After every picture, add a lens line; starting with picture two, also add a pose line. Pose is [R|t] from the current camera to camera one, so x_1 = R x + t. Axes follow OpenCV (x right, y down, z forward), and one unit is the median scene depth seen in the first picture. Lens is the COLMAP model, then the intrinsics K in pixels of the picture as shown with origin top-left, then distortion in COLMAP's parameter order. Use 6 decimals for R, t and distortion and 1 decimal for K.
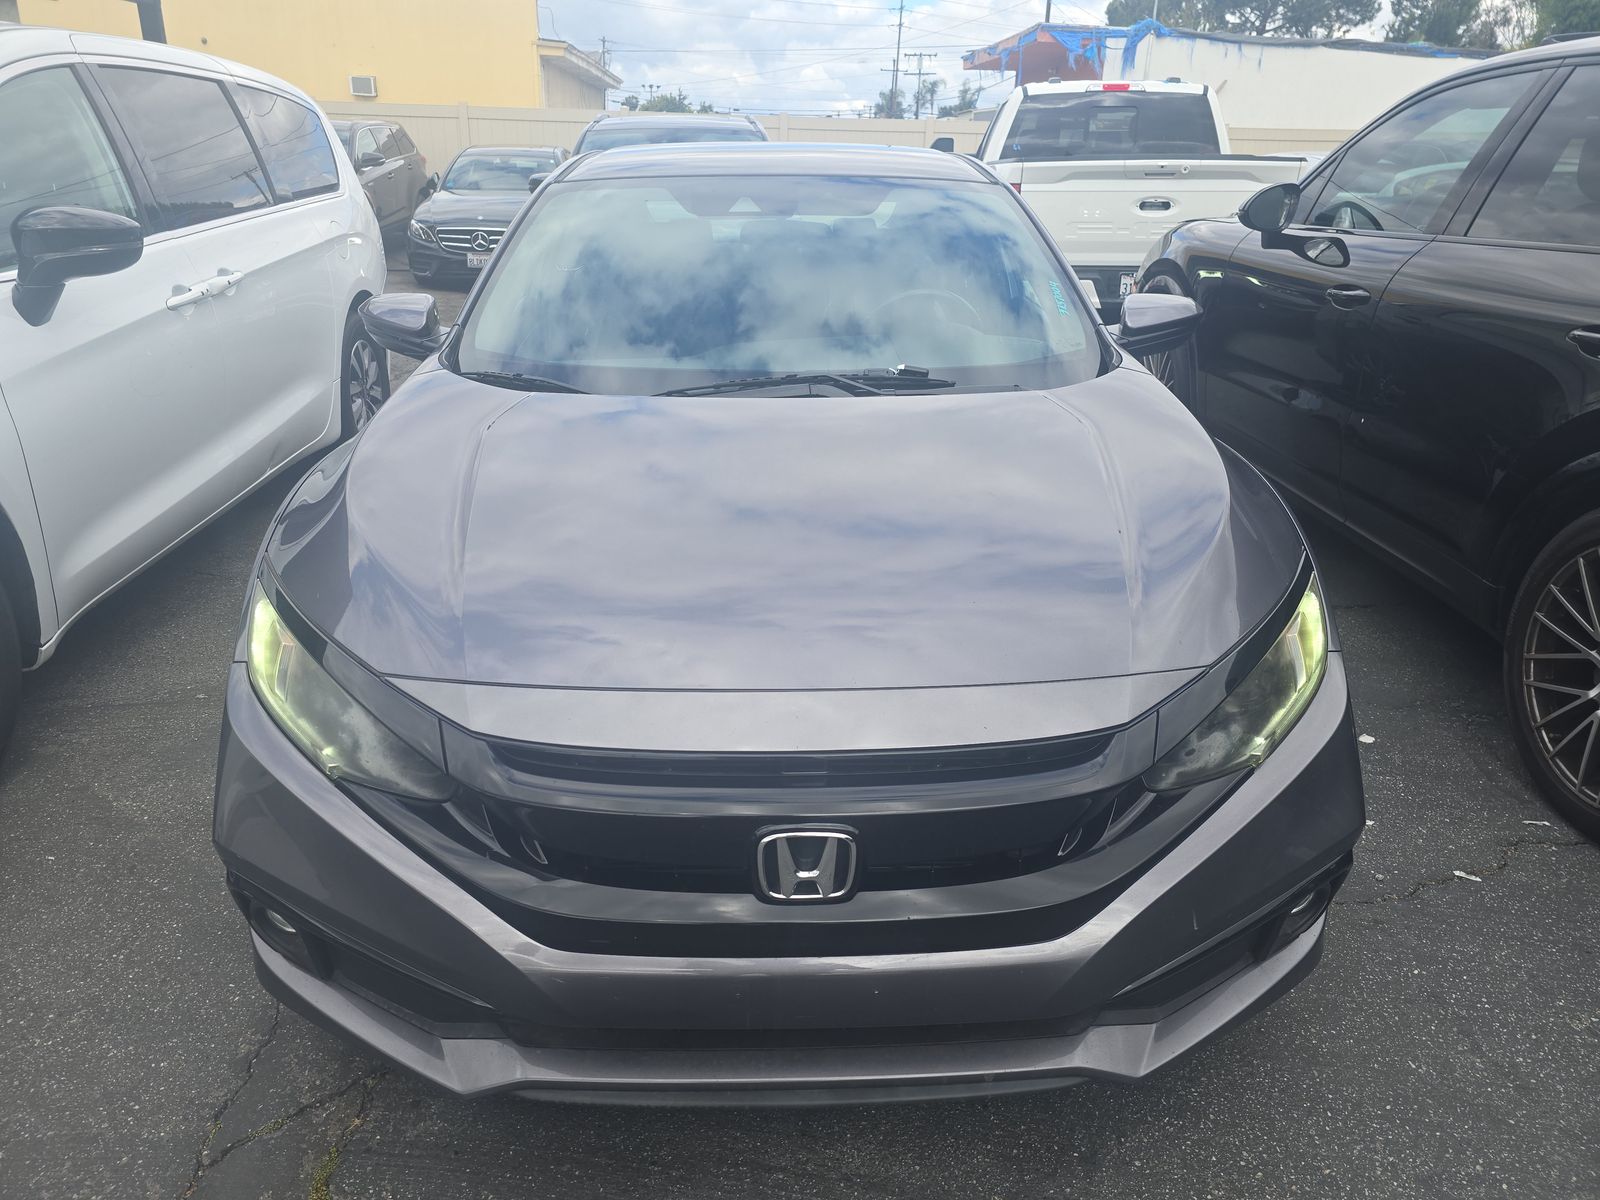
lens RADIAL K [[1081.6, 0, 793.8], [0, 1081.6, 601.8], [0, 0, 1]] dist [0.012131, -0.006661]
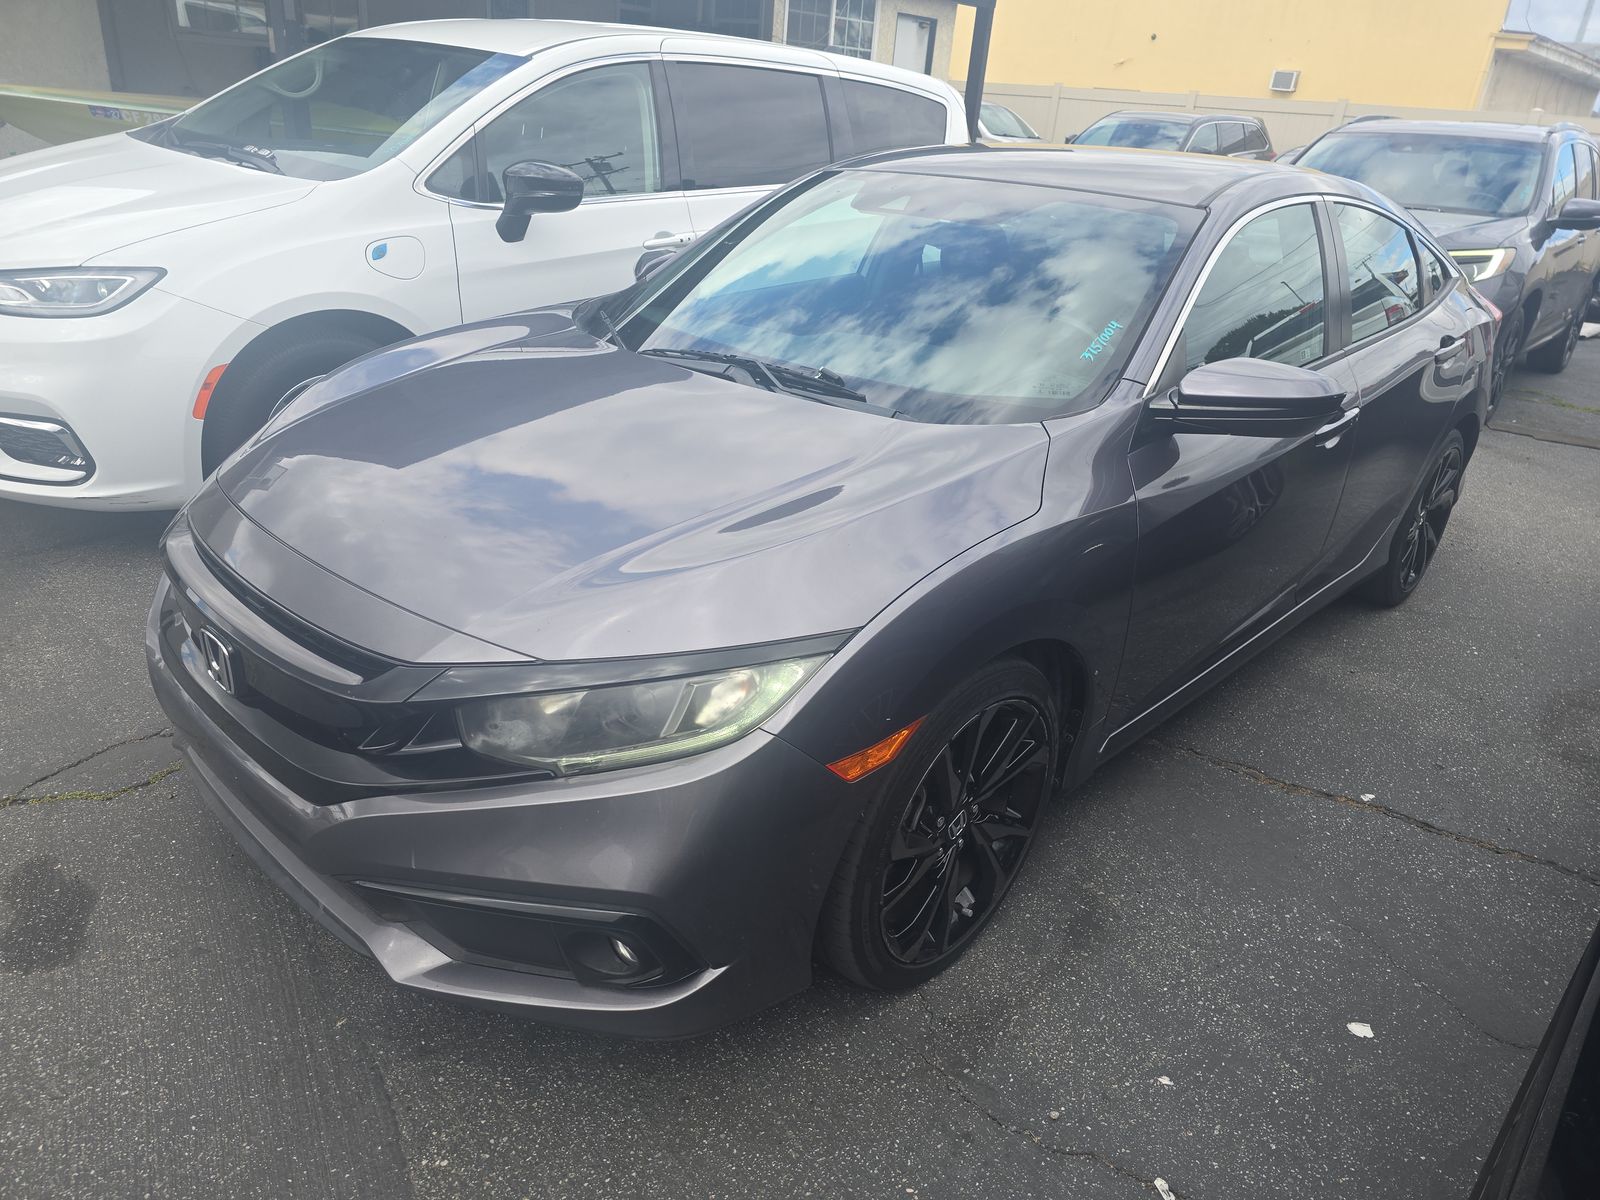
lens RADIAL K [[1081.6, 0, 803.1], [0, 1081.6, 603.9], [0, 0, 1]] dist [0.012131, -0.006661]
pose [[0.699617, 0.325371, -0.636136, 0.200266], [-0.321549, 0.938425, 0.126349, -0.033594], [0.638077, 0.116153, 0.761161, 0.062495]]
